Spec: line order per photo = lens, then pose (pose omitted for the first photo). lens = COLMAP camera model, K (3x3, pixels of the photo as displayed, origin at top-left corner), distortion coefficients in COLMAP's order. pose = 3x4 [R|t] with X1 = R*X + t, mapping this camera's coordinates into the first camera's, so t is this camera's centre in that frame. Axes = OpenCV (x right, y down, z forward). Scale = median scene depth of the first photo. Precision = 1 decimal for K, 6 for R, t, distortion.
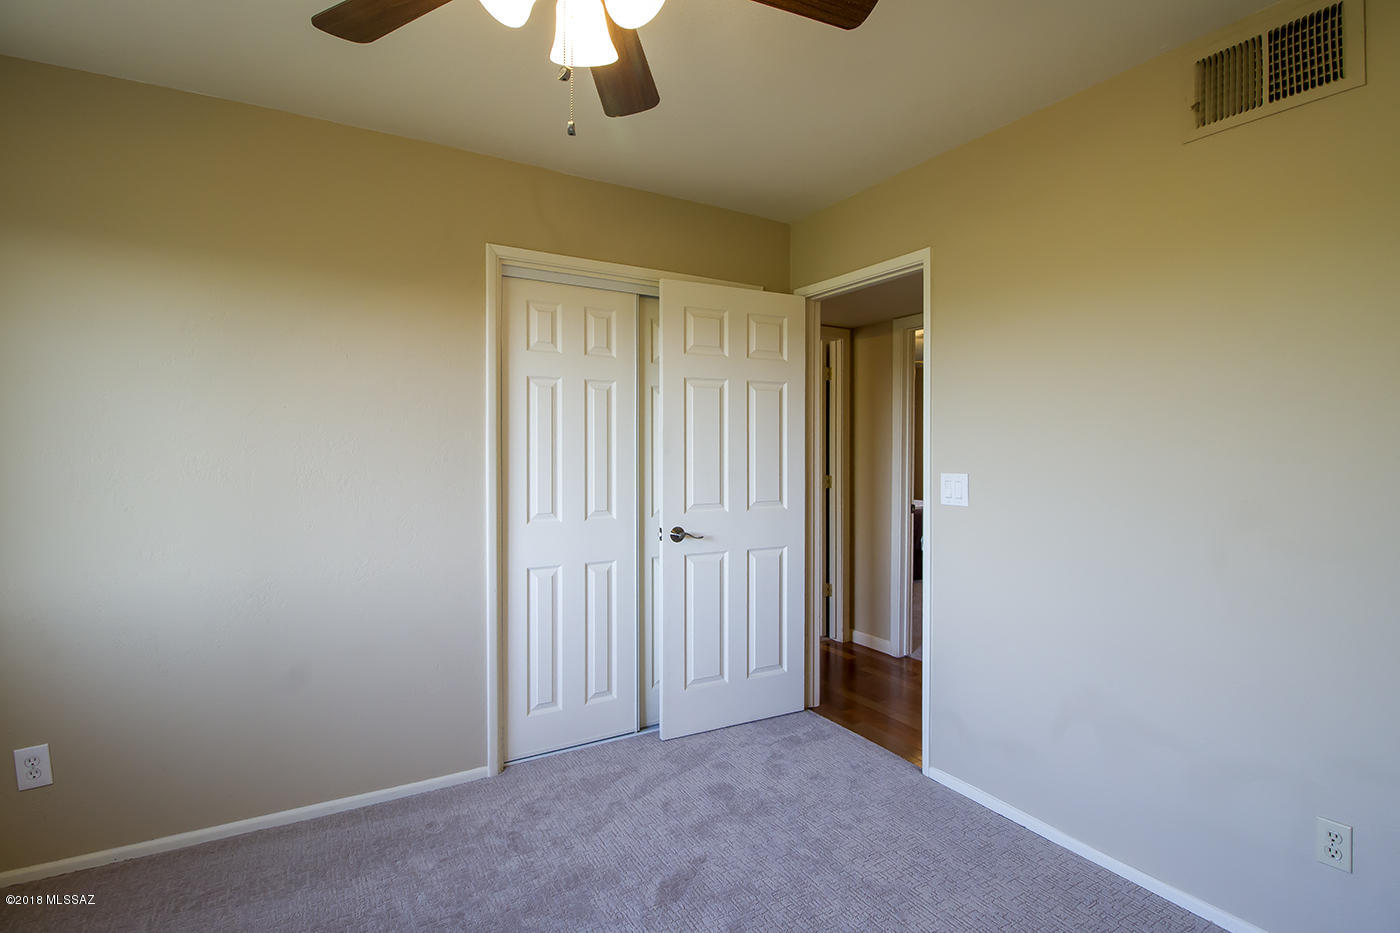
lens RADIAL K [[663.2, 0, 698.4], [0, 663.2, 457.5], [0, 0, 1]] dist [0.002316, -0.006833]
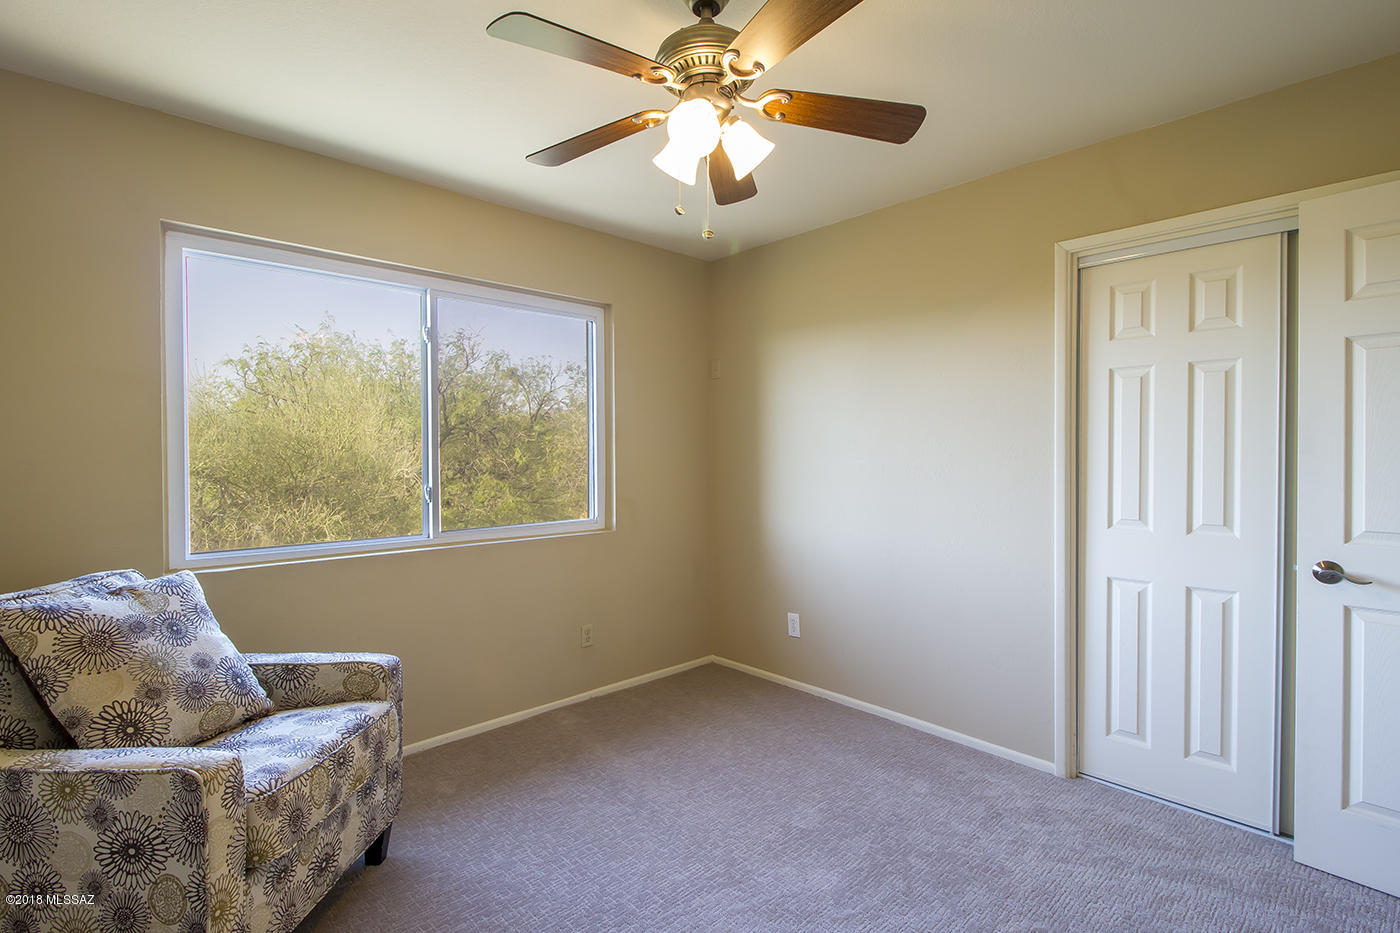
lens RADIAL K [[653.6, 0, 742.7], [0, 653.6, 462.0], [0, 0, 1]] dist [-0.012223, -0.000478]
pose [[0.254060, 0.011895, -0.967115, 0.476782], [-0.005524, 0.999926, 0.010848, -0.000271], [0.967173, 0.002586, 0.254107, 0.271302]]
